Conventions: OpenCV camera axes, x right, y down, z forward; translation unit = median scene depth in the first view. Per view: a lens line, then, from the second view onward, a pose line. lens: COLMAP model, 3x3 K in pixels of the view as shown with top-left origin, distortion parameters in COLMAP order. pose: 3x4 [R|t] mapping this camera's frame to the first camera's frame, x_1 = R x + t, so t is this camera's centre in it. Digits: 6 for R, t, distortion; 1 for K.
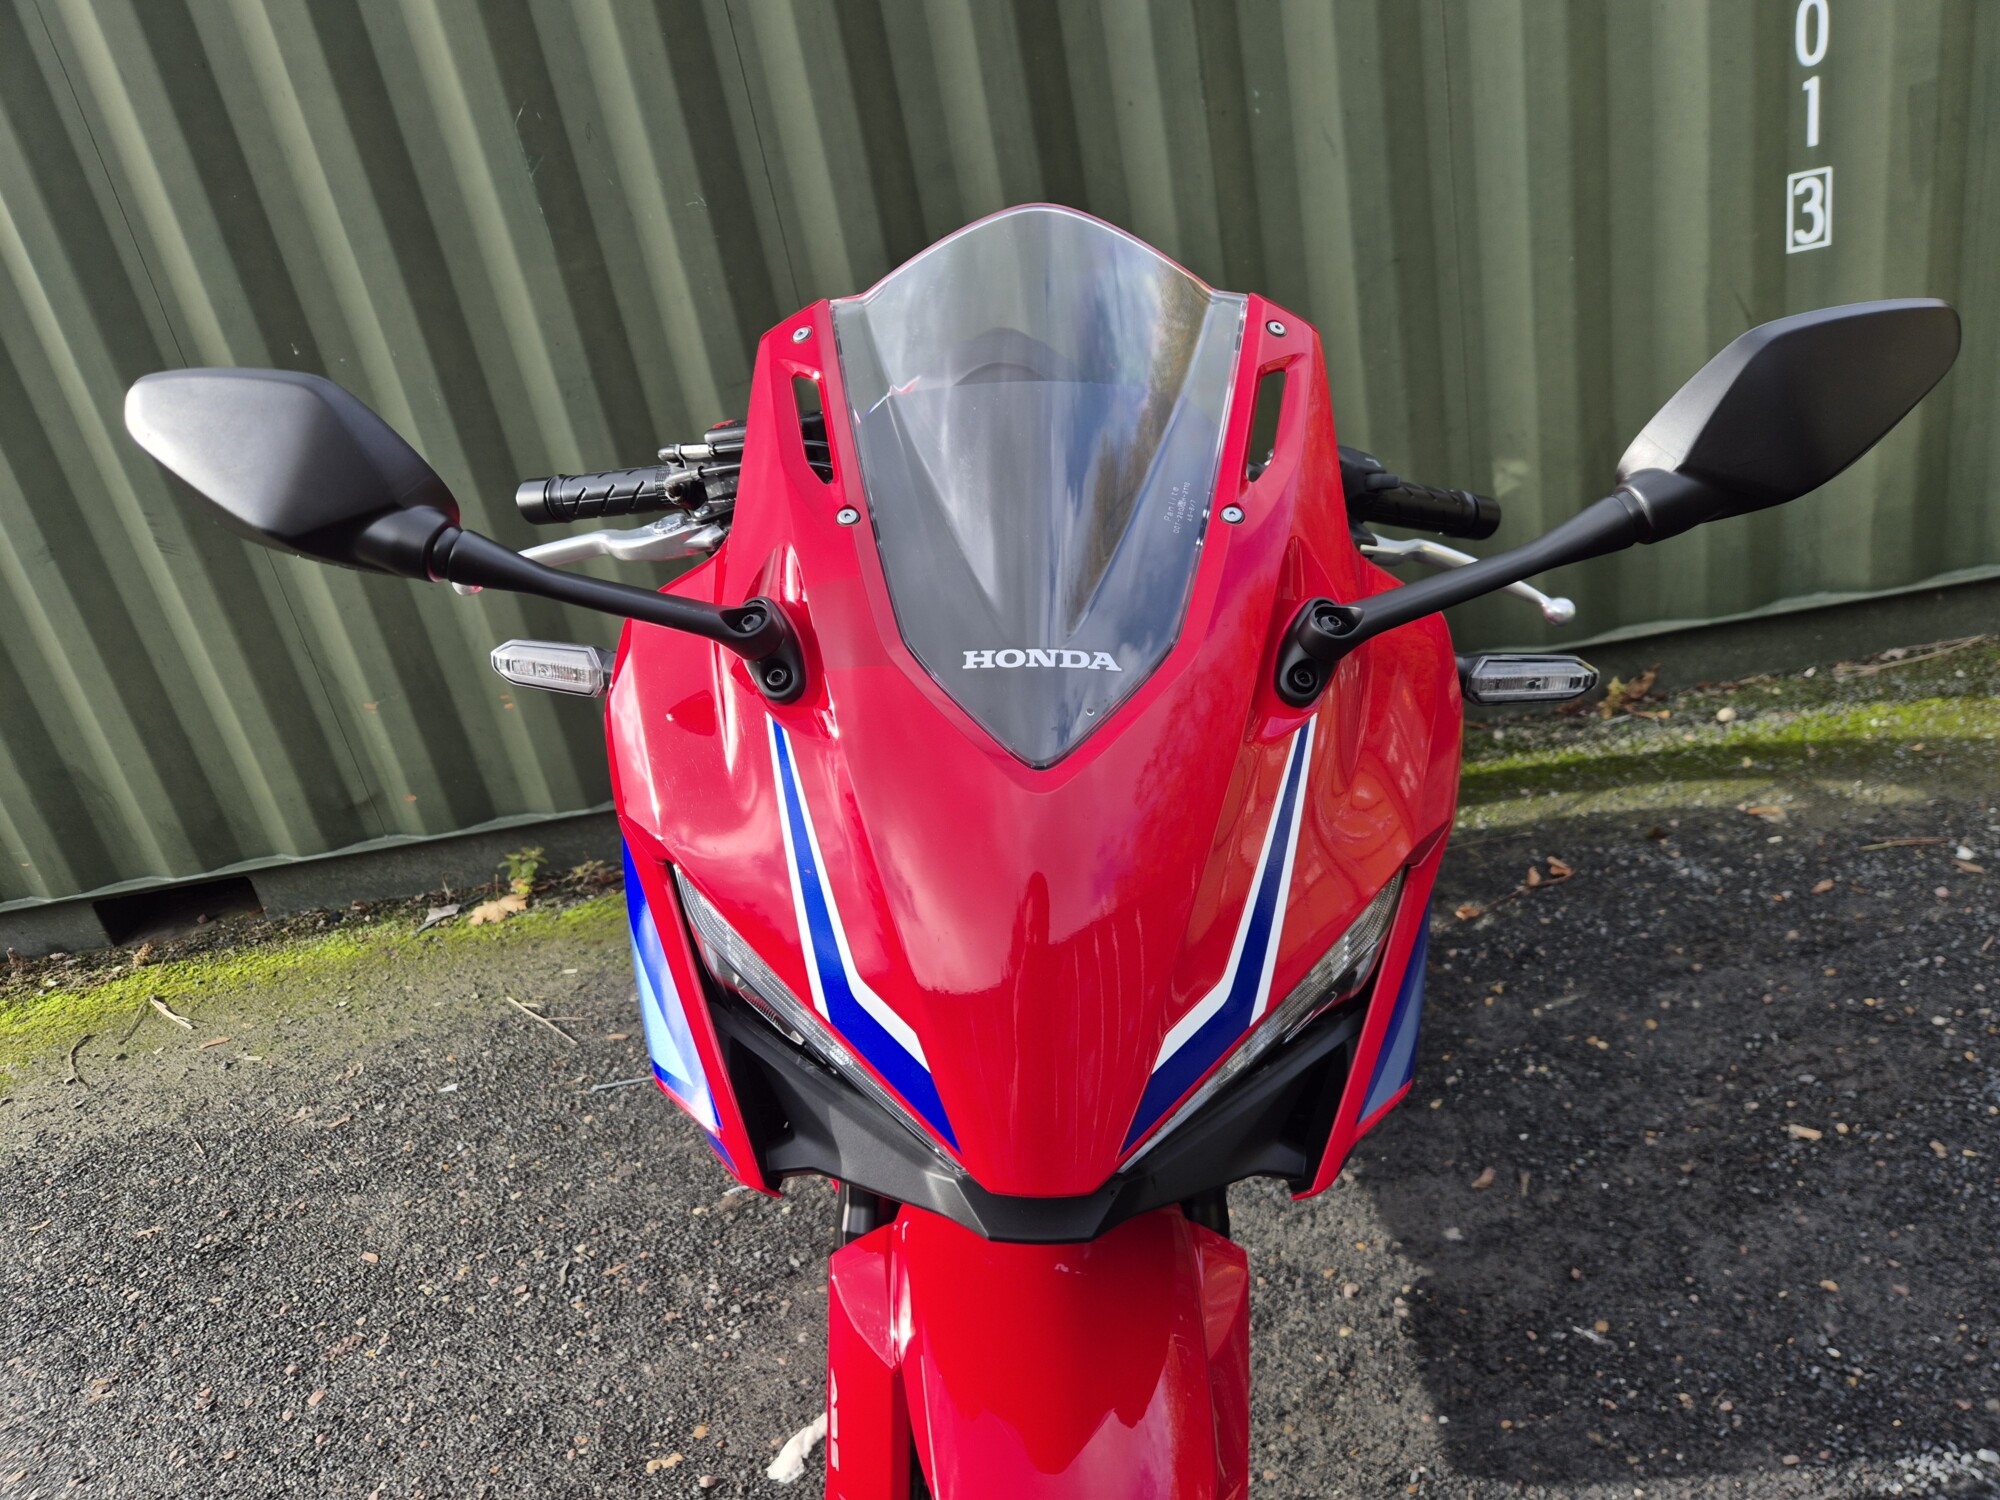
lens RADIAL K [[1348.1, 0, 981.1], [0, 1348.1, 743.9], [0, 0, 1]] dist [0.066585, -0.056175]
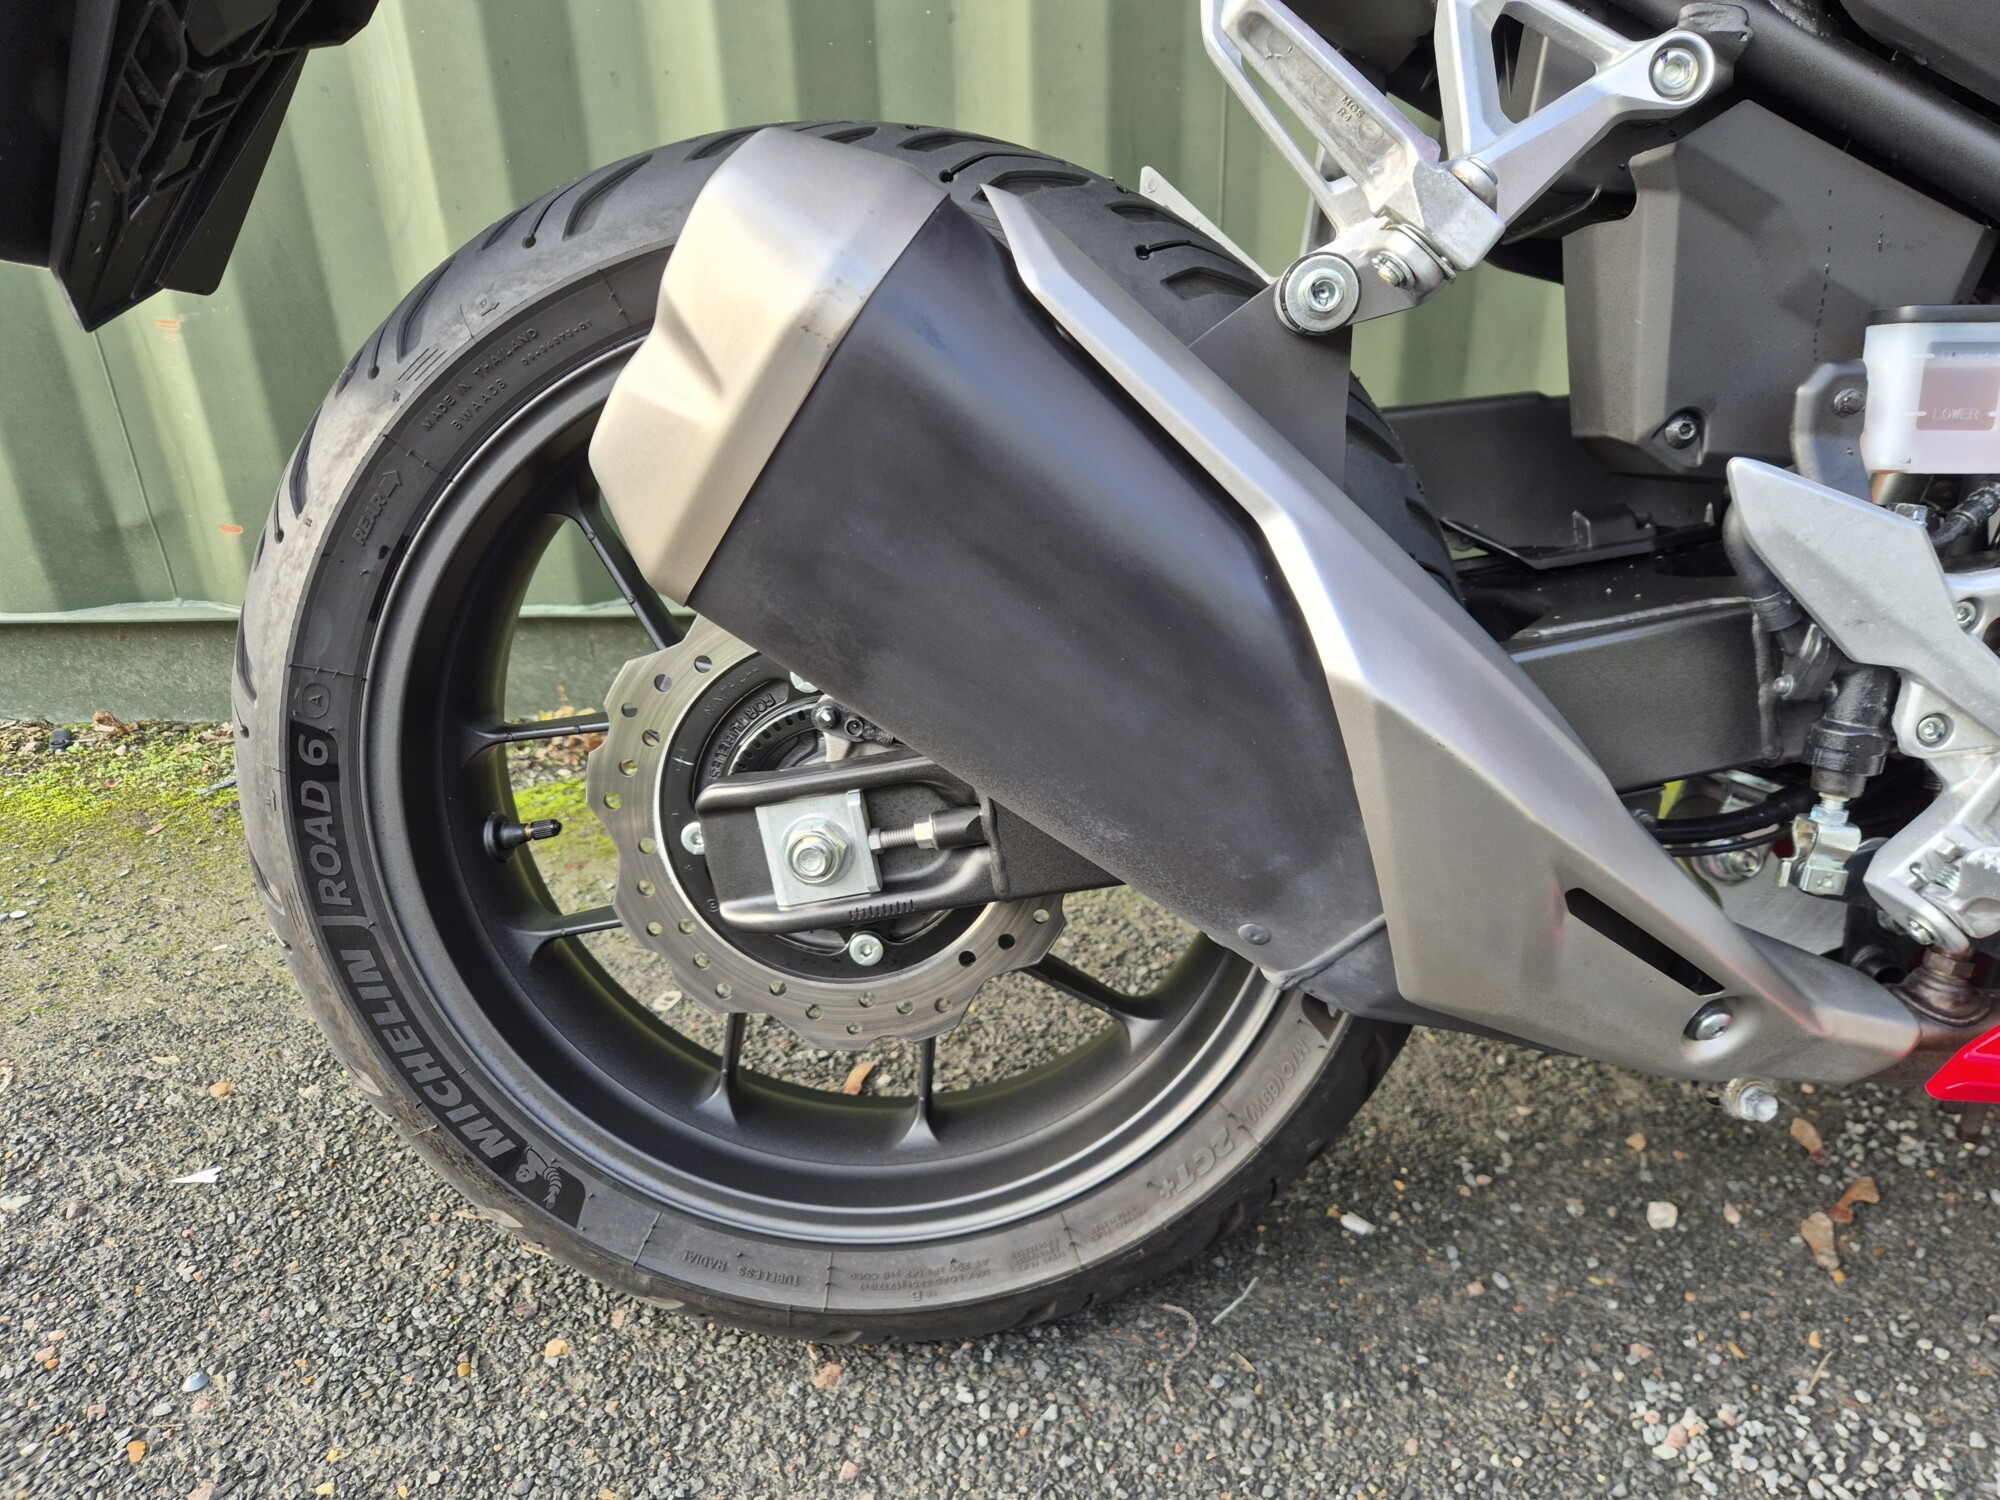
lens RADIAL K [[1352.7, 0, 1003.8], [0, 1352.7, 753.0], [0, 0, 1]] dist [0.069899, -0.067063]
pose [[0.985283, 0.148544, 0.084575, -0.208816], [-0.151767, 0.987864, 0.033022, 0.078486], [-0.078644, -0.045372, 0.995870, 0.583219]]
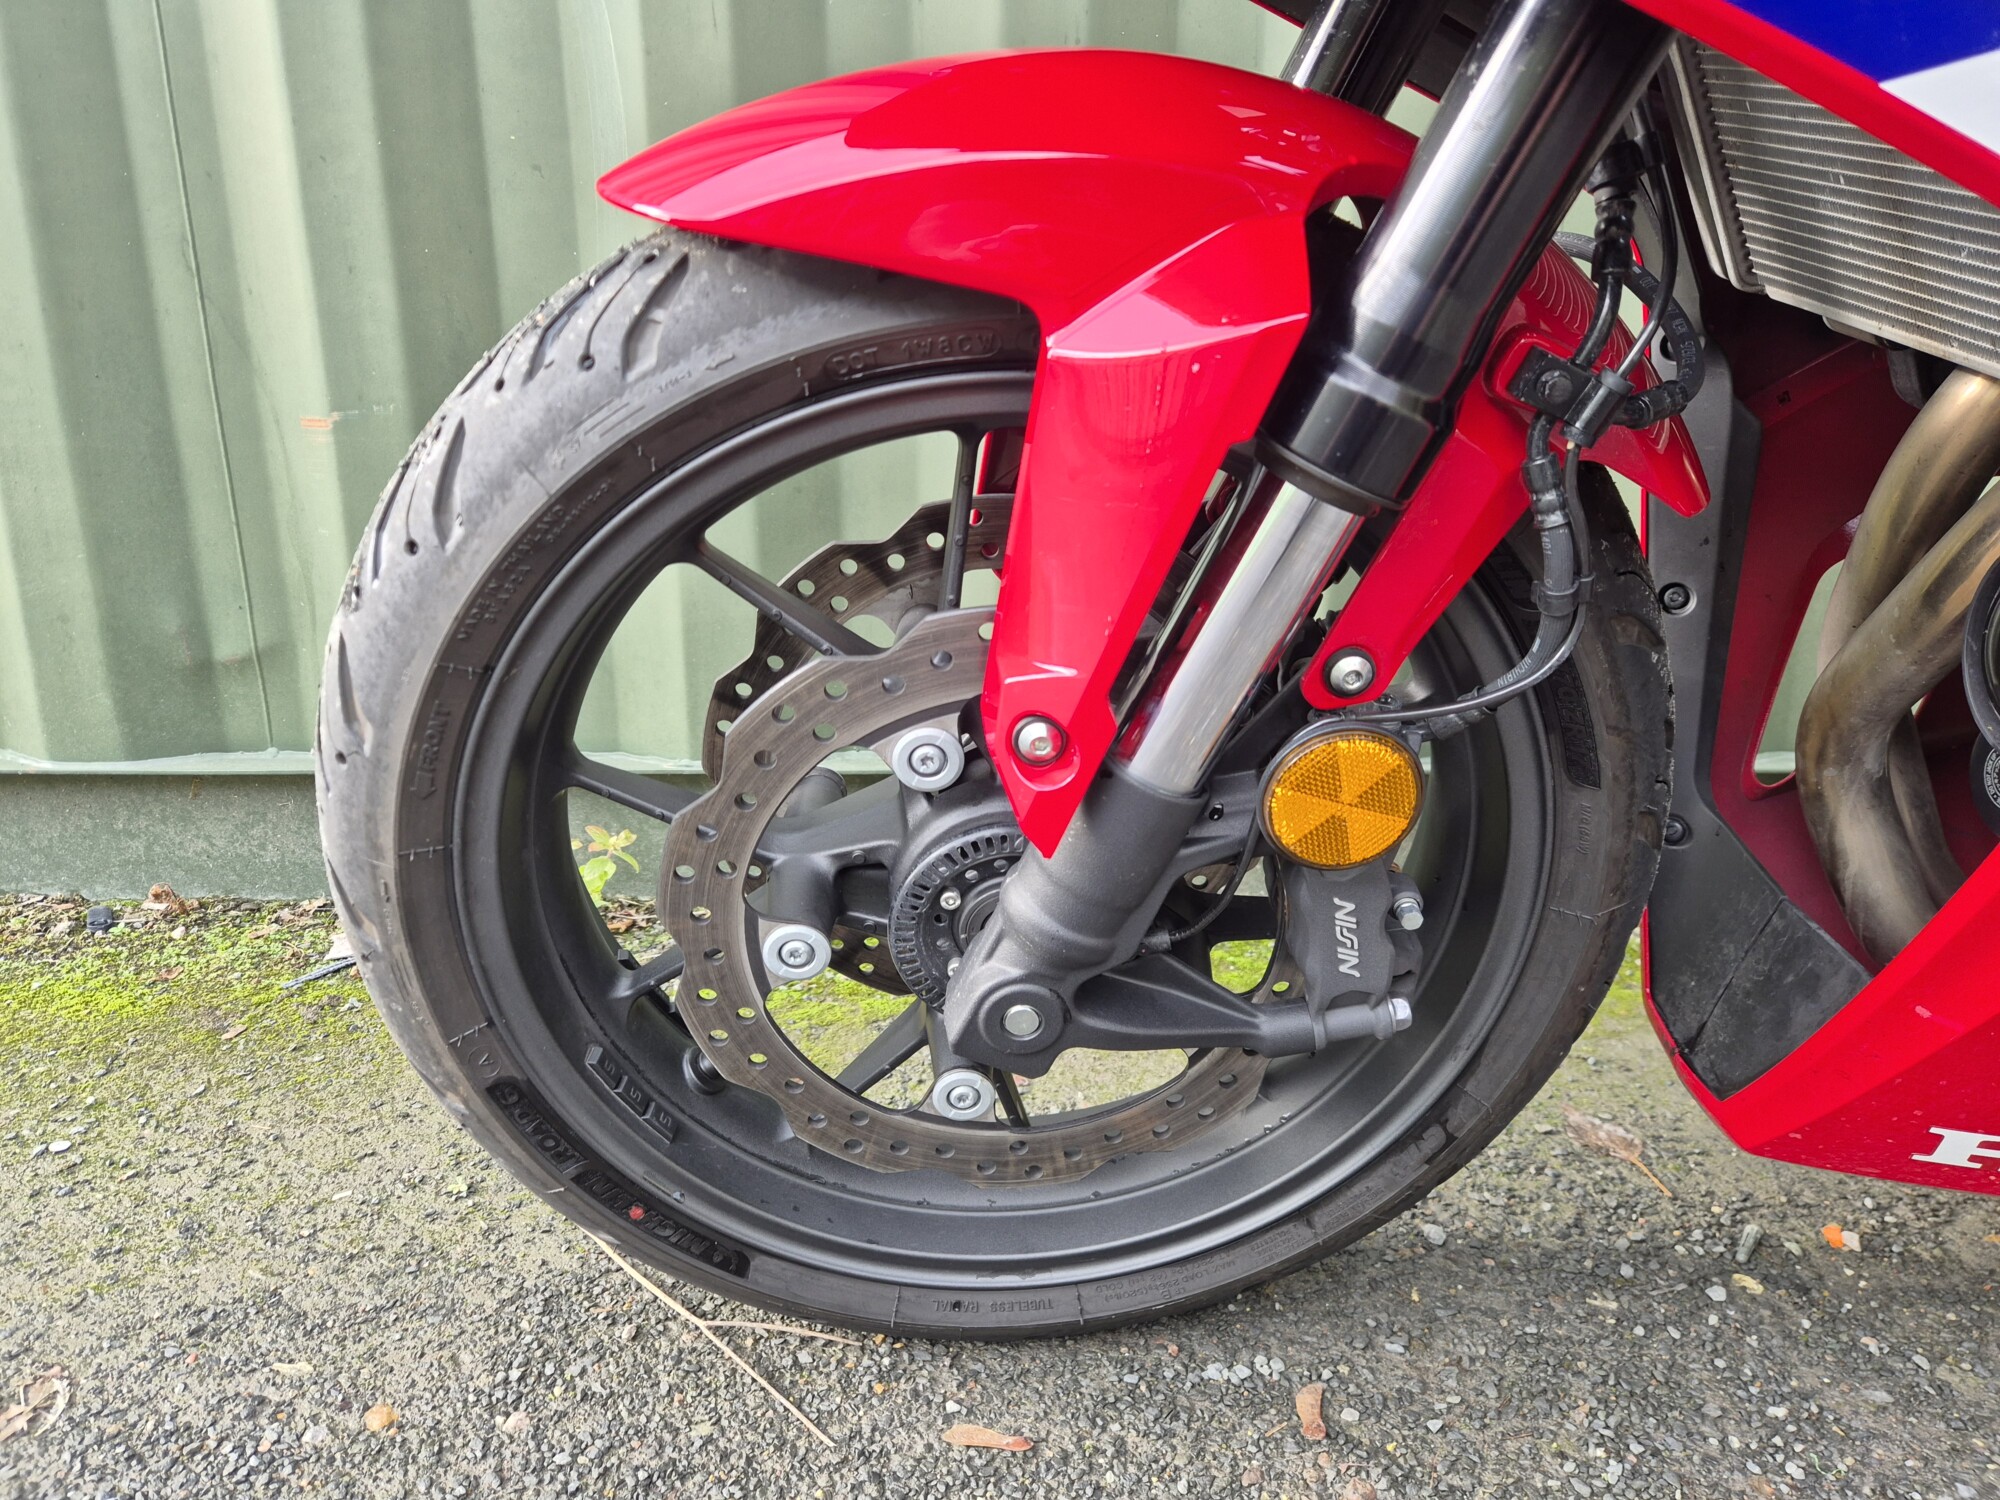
lens RADIAL K [[1345.4, 0, 995.6], [0, 1345.4, 732.2], [0, 0, 1]] dist [0.070006, -0.064444]
pose [[0.979285, 0.179102, 0.094466, -0.328607], [-0.165039, 0.976287, -0.140093, 0.110644], [-0.117317, 0.121600, 0.985622, 0.707830]]
